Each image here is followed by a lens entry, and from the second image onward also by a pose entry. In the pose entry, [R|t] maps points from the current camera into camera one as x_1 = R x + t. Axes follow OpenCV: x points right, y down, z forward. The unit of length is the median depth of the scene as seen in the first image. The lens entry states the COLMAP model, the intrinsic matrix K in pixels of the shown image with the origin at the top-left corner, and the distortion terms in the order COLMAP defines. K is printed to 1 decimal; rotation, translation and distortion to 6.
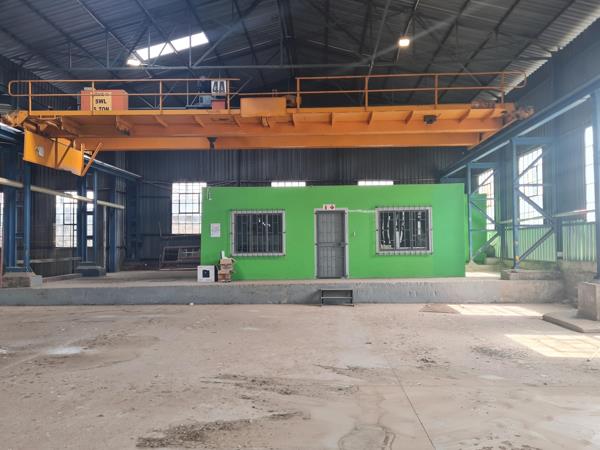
lens RADIAL K [[454.2, 0, 301.3], [0, 454.2, 223.6], [0, 0, 1]] dist [0.054890, -0.002509]
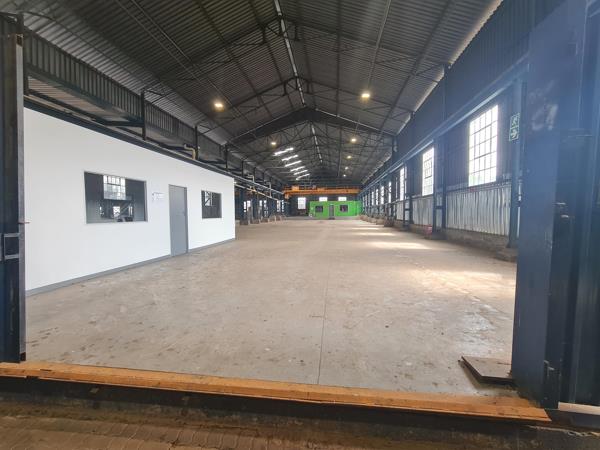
lens RADIAL K [[238.2, 0, 302.4], [0, 238.2, 226.9], [0, 0, 1]] dist [-0.000831, -0.000030]
pose [[0.996805, 0.001223, -0.079862, -0.054341], [0.008082, 0.993206, 0.116086, -0.092691], [0.079461, -0.116361, 0.990023, -1.808788]]
